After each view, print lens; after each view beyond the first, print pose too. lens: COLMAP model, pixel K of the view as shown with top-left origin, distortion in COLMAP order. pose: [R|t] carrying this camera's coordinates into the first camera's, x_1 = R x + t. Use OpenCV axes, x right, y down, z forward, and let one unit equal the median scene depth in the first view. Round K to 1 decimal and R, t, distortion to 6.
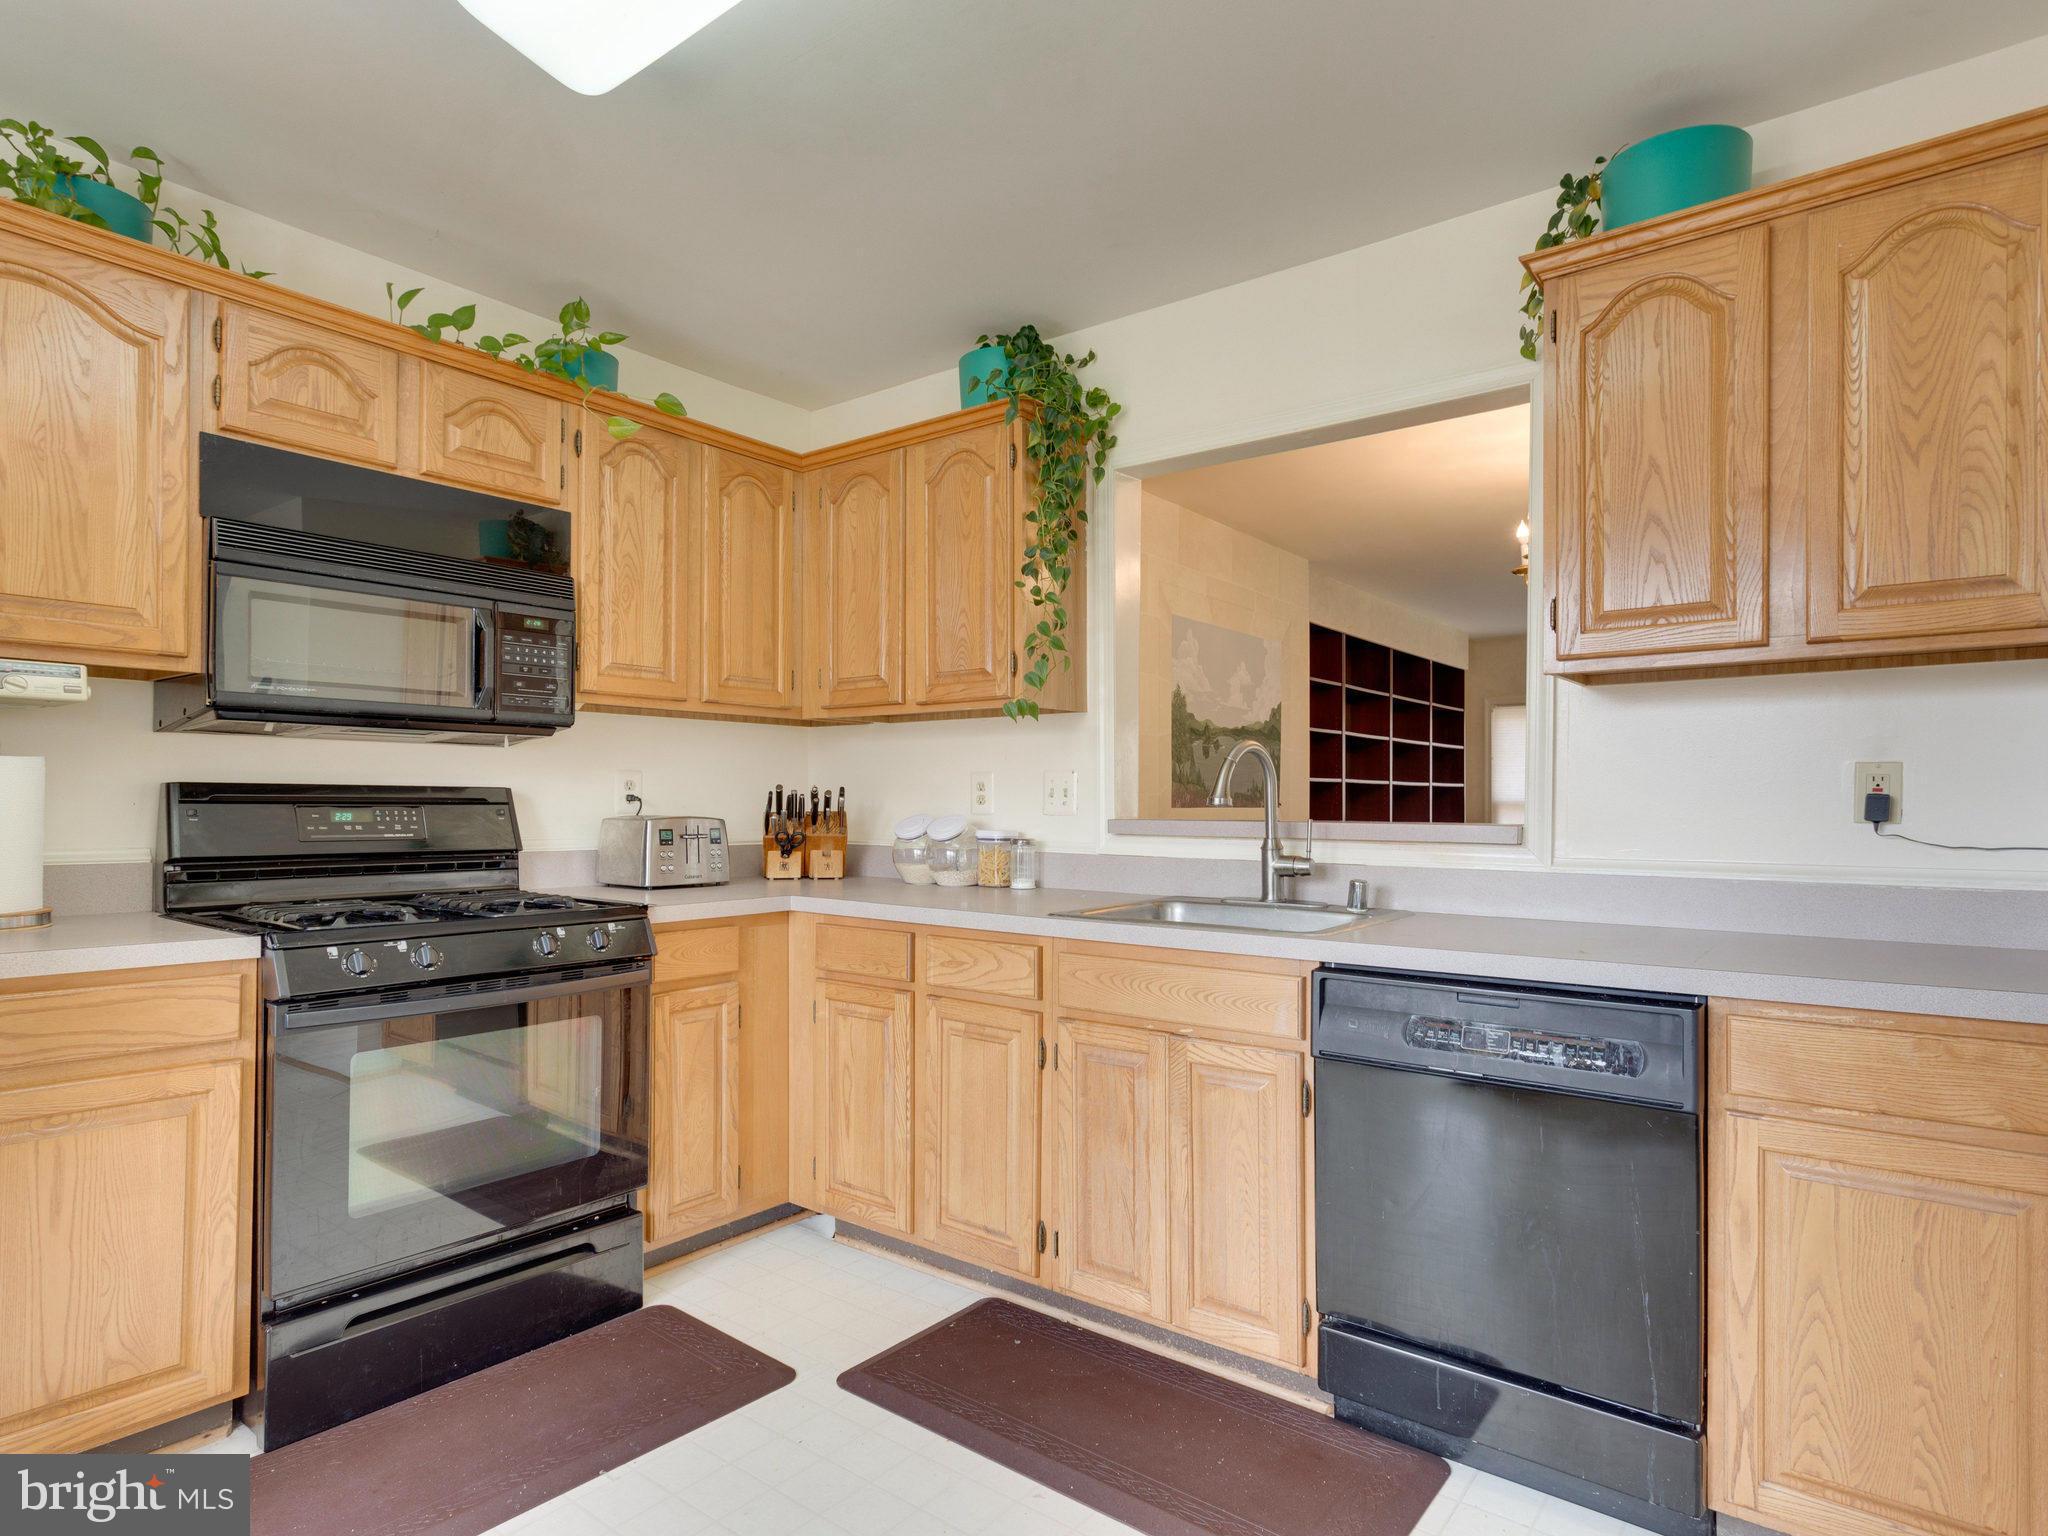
lens RADIAL K [[1182.1, 0, 1028.4], [0, 1182.1, 792.6], [0, 0, 1]] dist [0.006602, 0.005680]
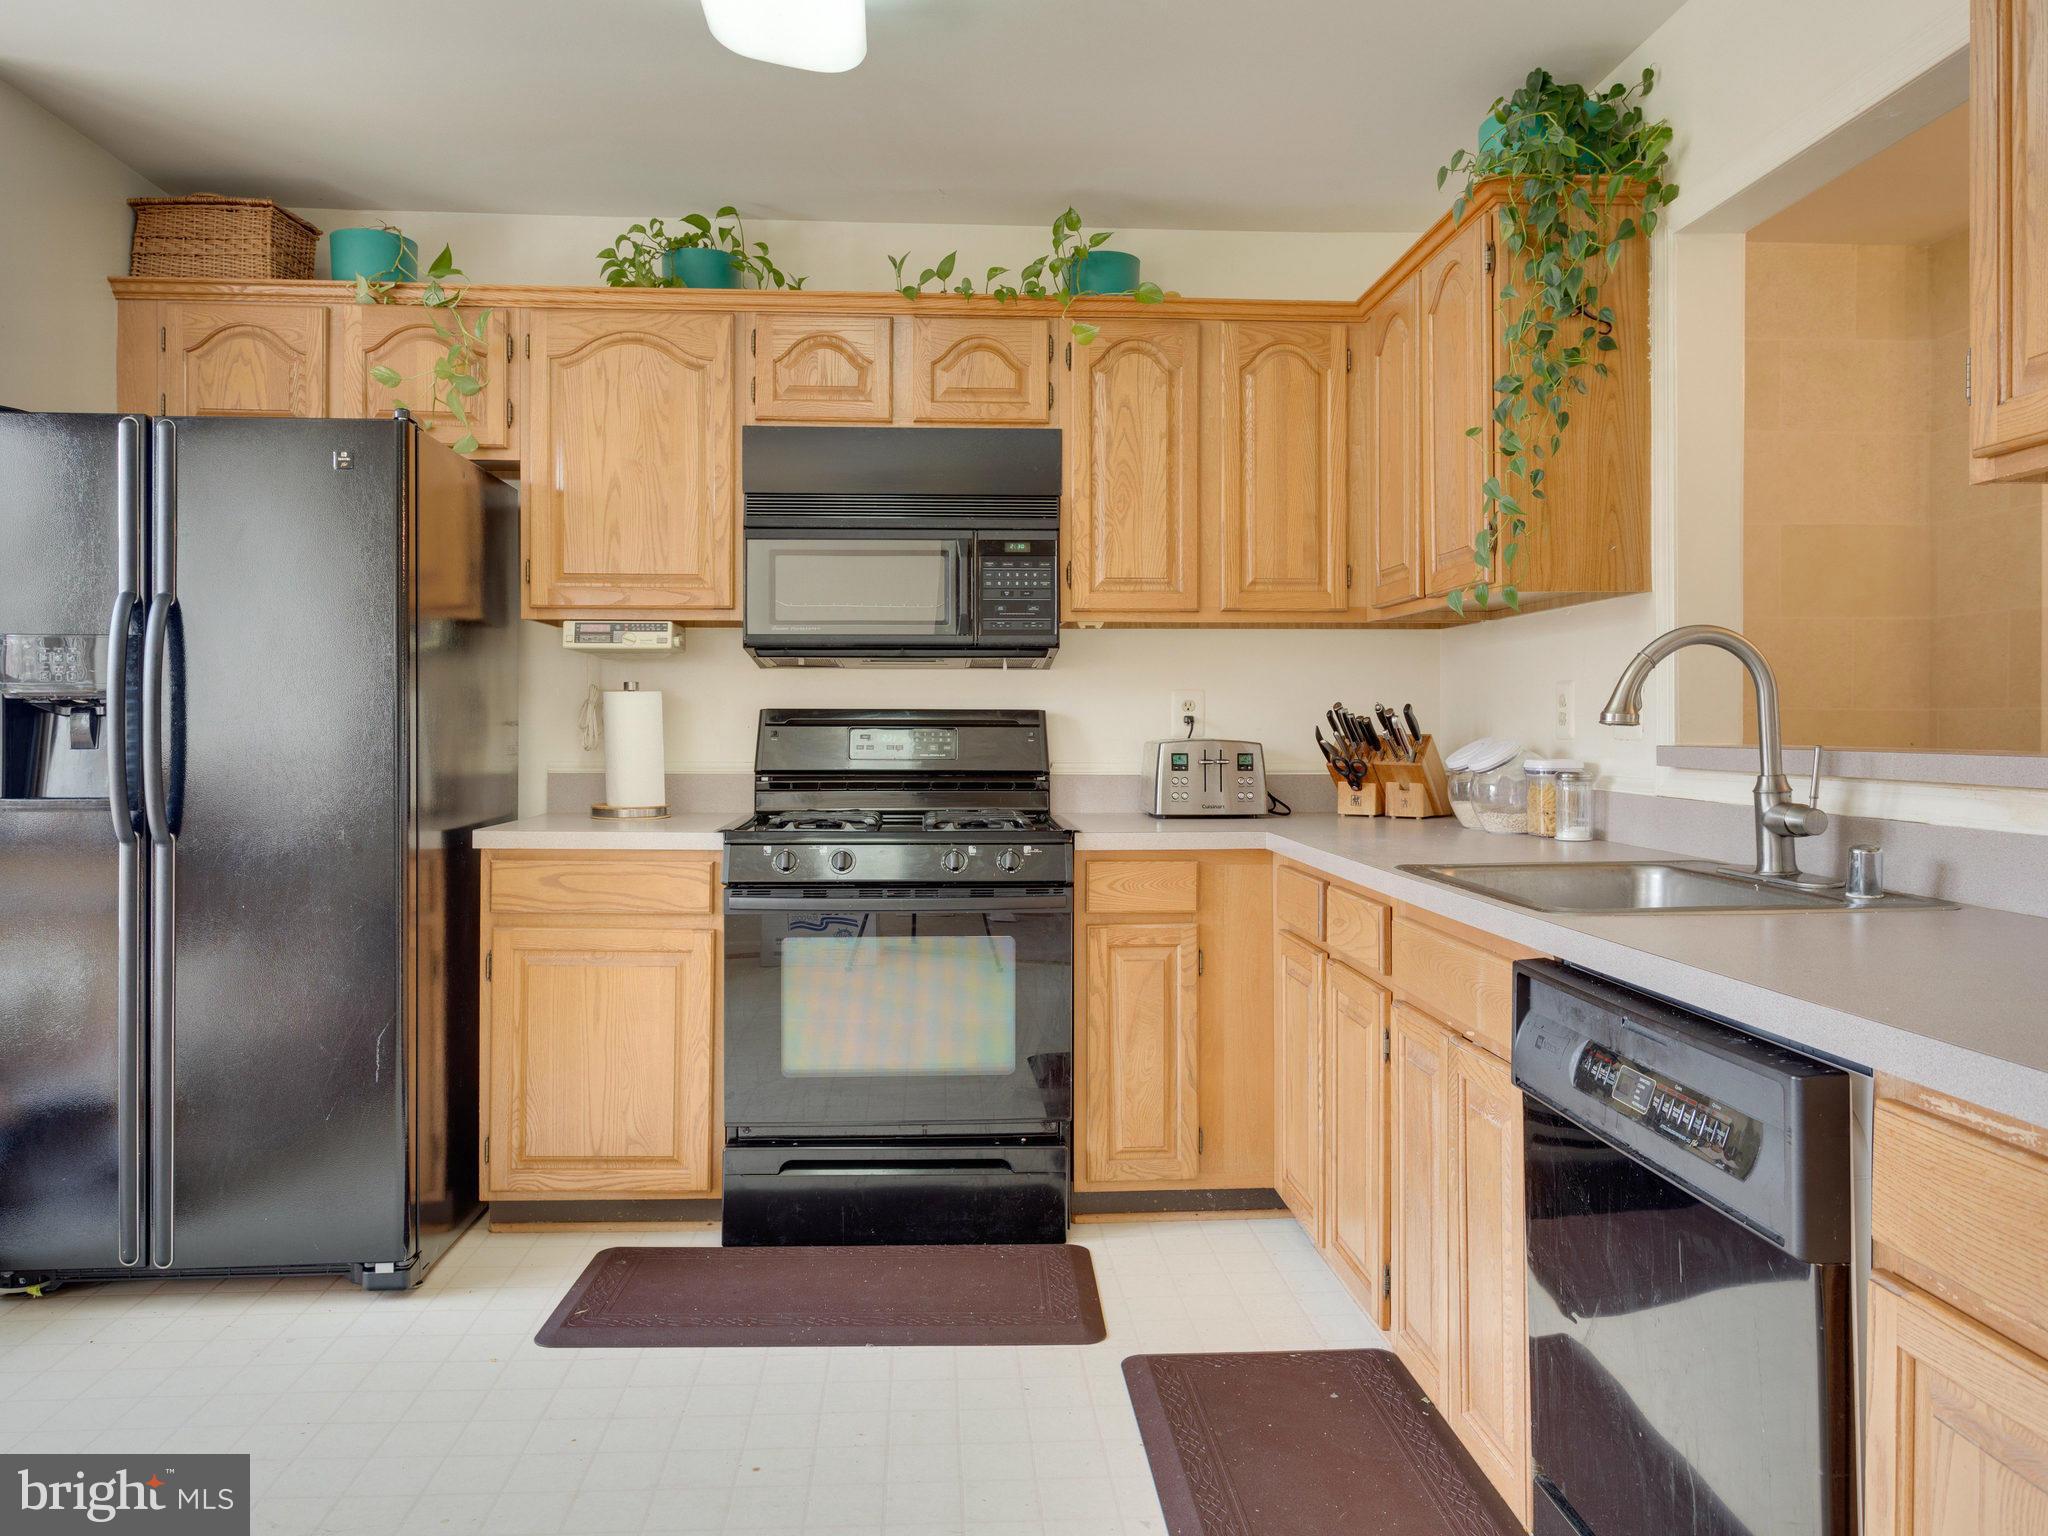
lens RADIAL K [[1513.8, 0, 987.5], [0, 1513.8, 731.6], [0, 0, 1]] dist [-0.003985, 0.015356]
pose [[0.642048, -0.000999, -0.766664, 0.604292], [0.008676, 0.999945, 0.005963, 0.007121], [0.766616, -0.010480, 0.642021, 0.163677]]
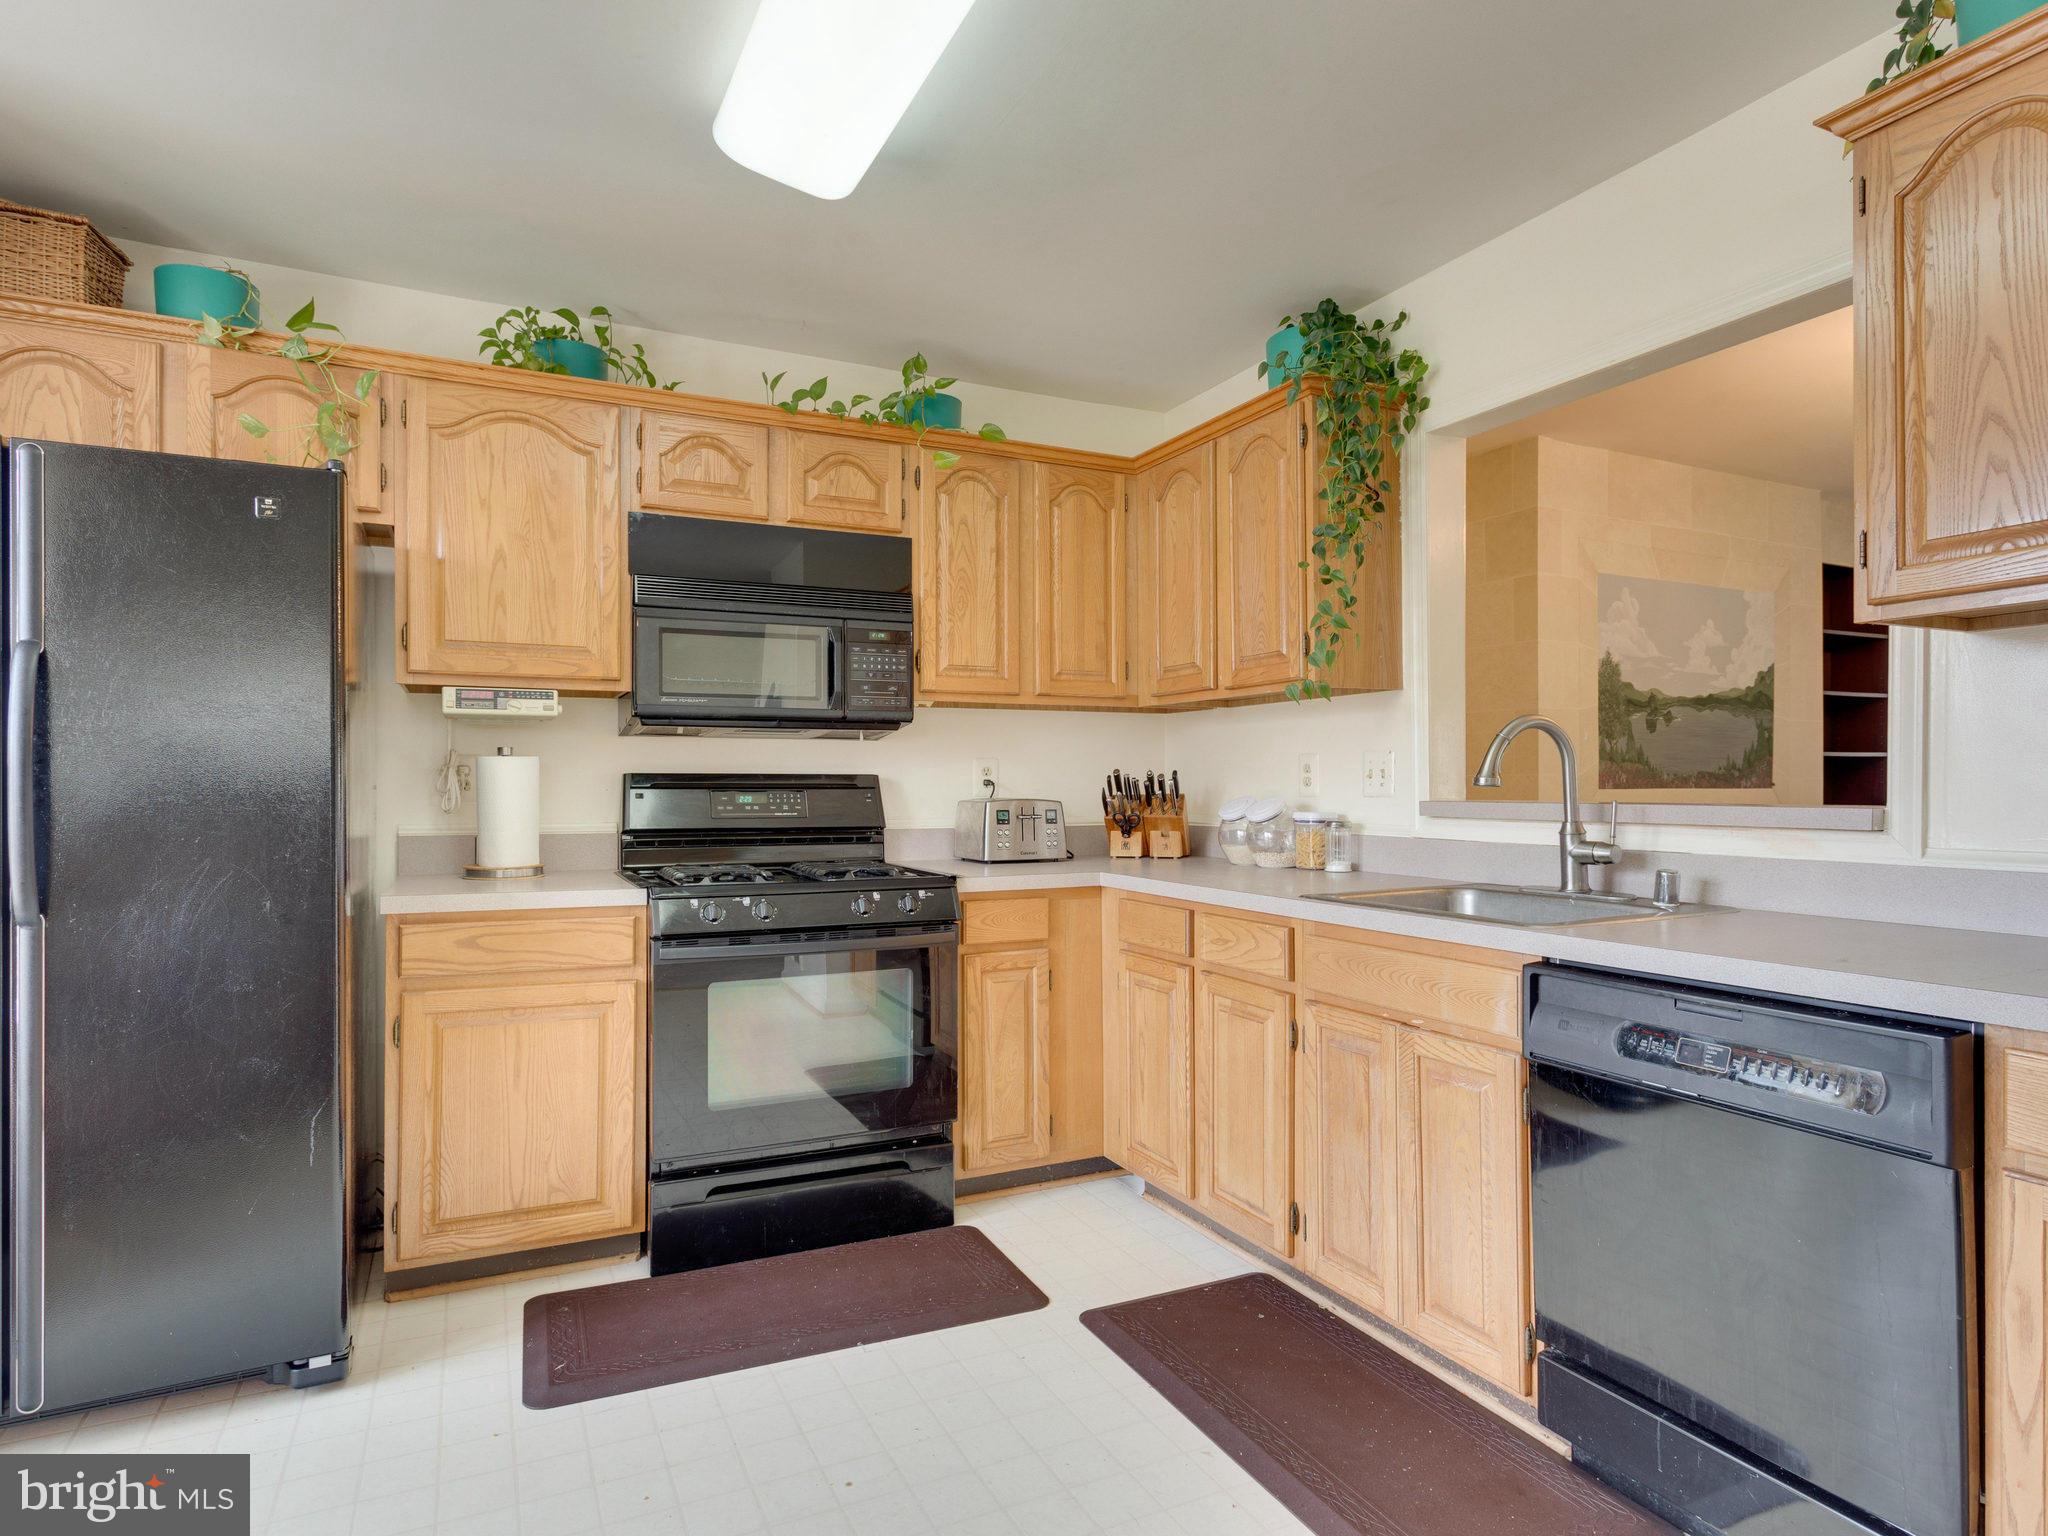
lens RADIAL K [[1182.1, 0, 1007.5], [0, 1182.1, 781.6], [0, 0, 1]] dist [0.006602, 0.005680]
pose [[0.893418, -0.007867, -0.449157, 0.246222], [0.009673, 0.999952, 0.001726, 0.002372], [0.449122, -0.005887, 0.893451, -0.000377]]
